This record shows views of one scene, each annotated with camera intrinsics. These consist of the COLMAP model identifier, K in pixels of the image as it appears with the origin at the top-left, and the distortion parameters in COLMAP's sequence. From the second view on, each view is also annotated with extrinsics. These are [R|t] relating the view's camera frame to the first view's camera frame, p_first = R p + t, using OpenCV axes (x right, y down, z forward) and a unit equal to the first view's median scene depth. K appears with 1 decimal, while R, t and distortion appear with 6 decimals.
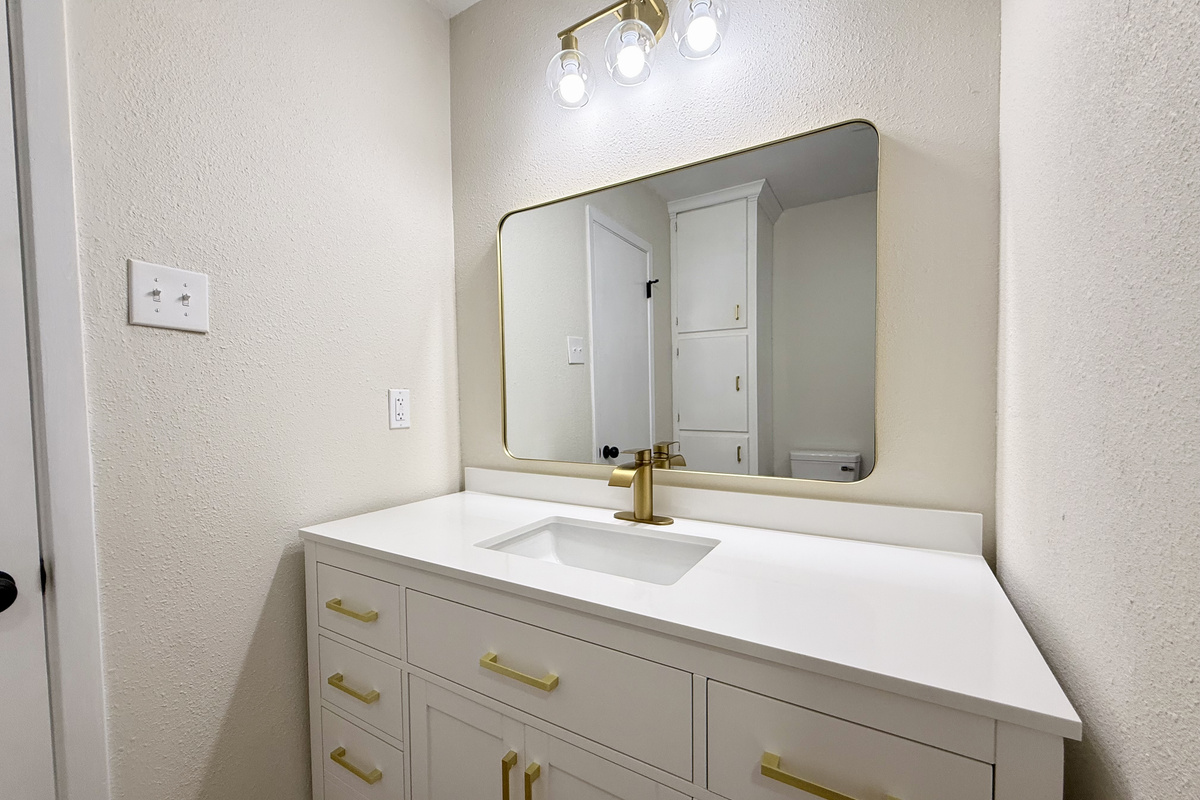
lens RADIAL K [[480.6, 0, 597.7], [0, 480.6, 415.1], [0, 0, 1]] dist [-0.002304, 0.000287]
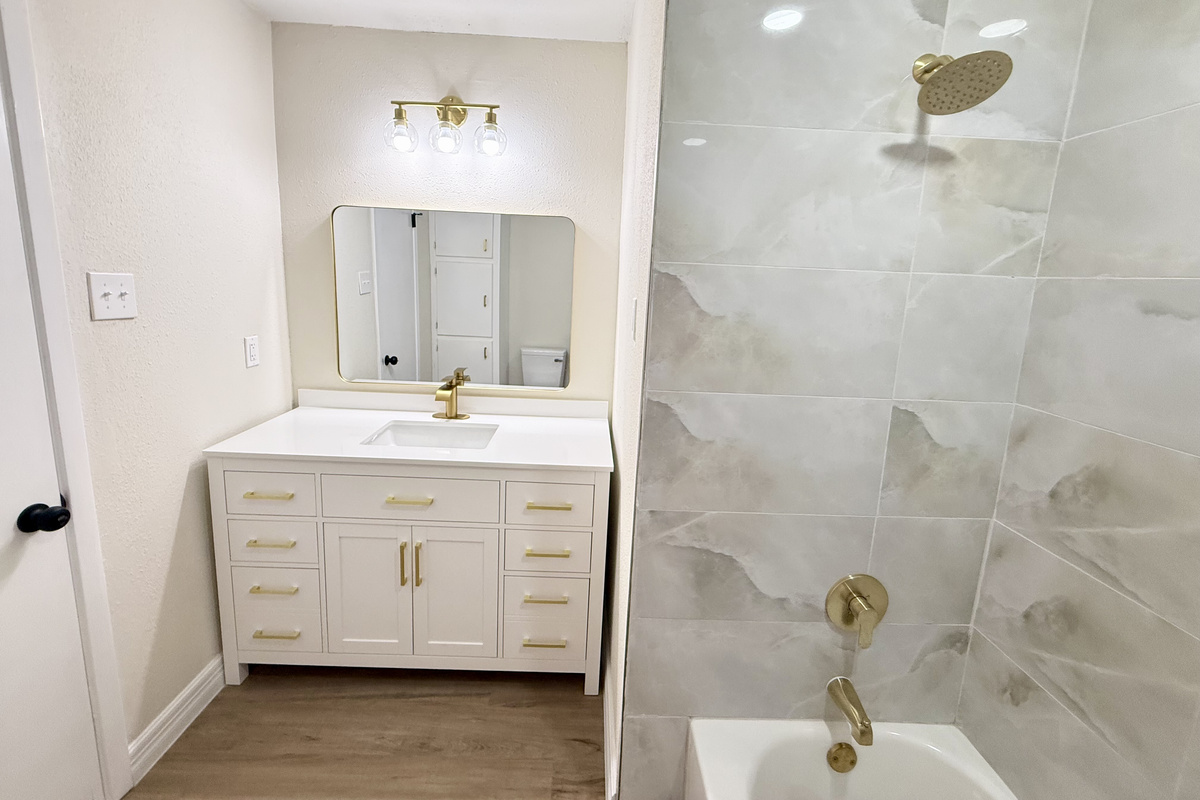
lens RADIAL K [[480.6, 0, 592.8], [0, 480.6, 349.9], [0, 0, 1]] dist [-0.002304, 0.000287]
pose [[0.852720, -0.032826, 0.521336, -0.355560], [-0.033979, 0.992424, 0.118066, -0.236154], [-0.521262, -0.118392, 0.845144, -0.676193]]
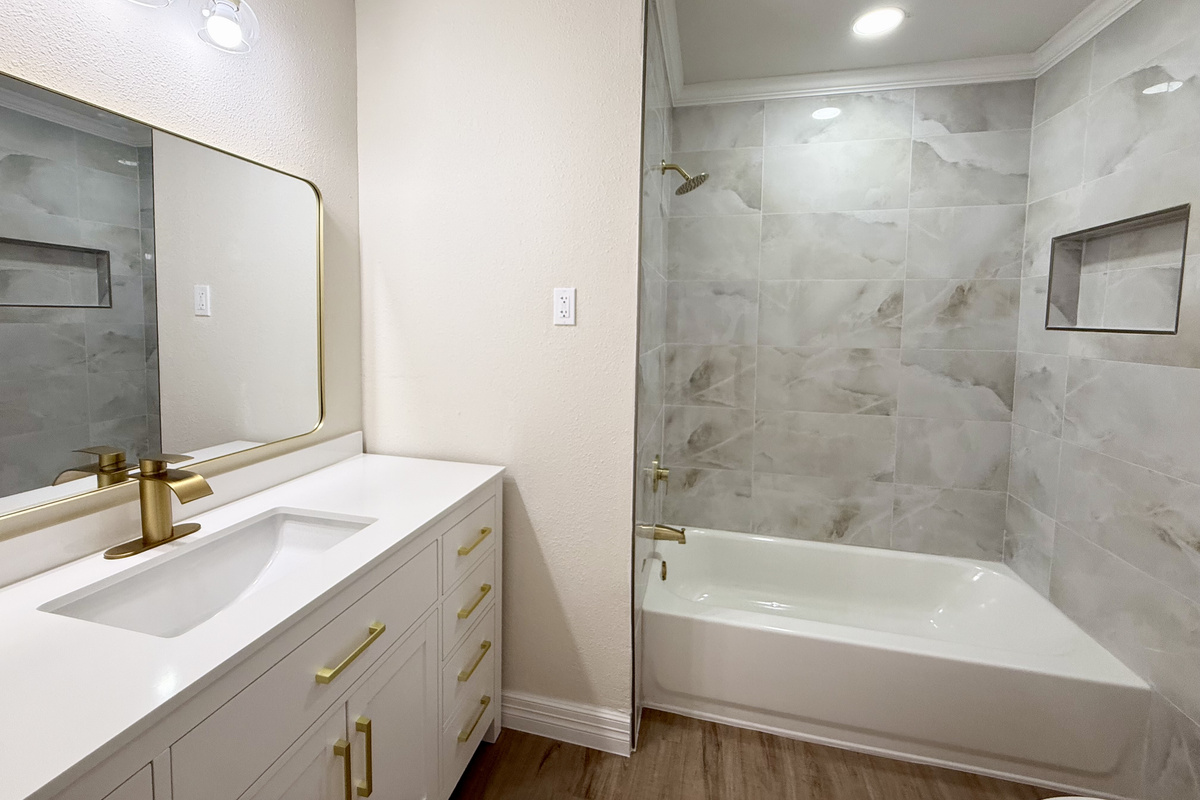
lens RADIAL K [[480.6, 0, 596.1], [0, 480.6, 351.2], [0, 0, 1]] dist [-0.002304, 0.000287]
pose [[-0.294093, -0.052023, 0.954360, -0.886771], [0.022537, 0.997863, 0.061339, -0.140004], [-0.955511, 0.039548, -0.292292, 0.496829]]
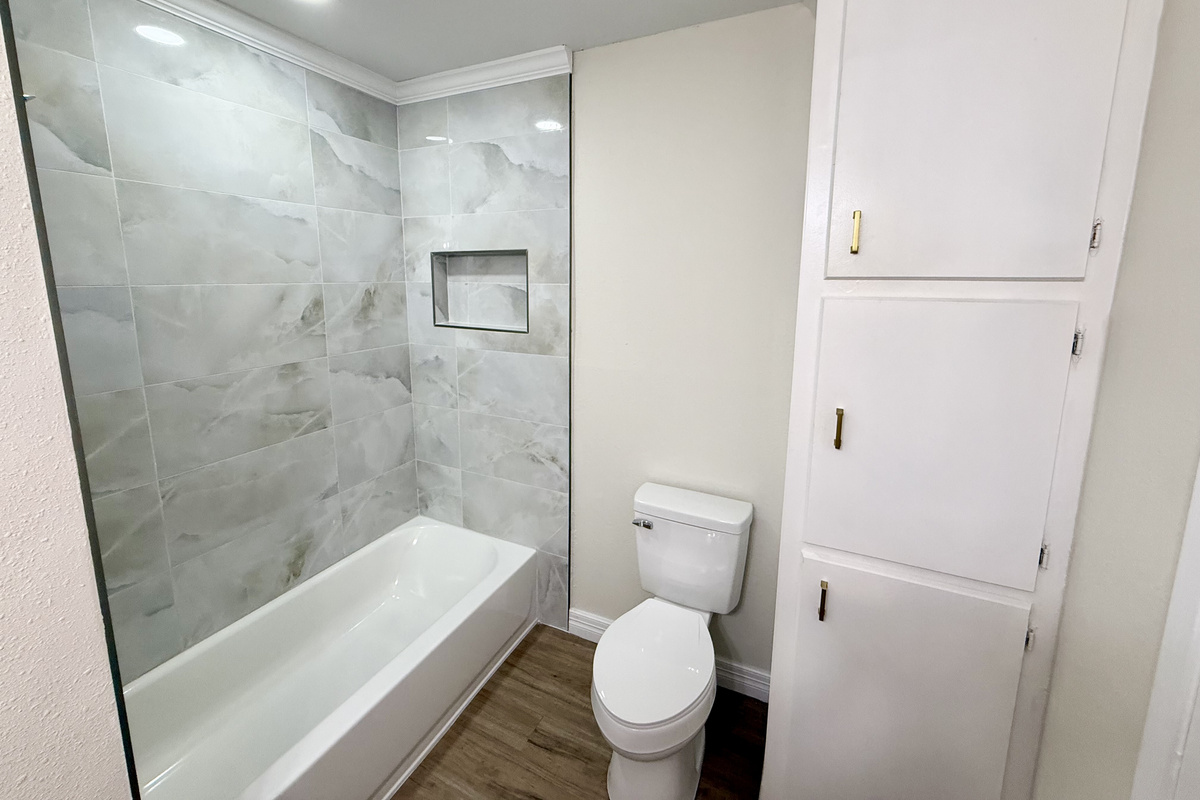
lens RADIAL K [[480.6, 0, 596.5], [0, 480.6, 350.3], [0, 0, 1]] dist [-0.002304, 0.000287]
pose [[-0.995806, 0.021353, -0.088961, -0.329592], [0.004127, 0.981876, 0.189479, -0.342243], [0.091394, 0.188317, -0.977846, 0.617372]]
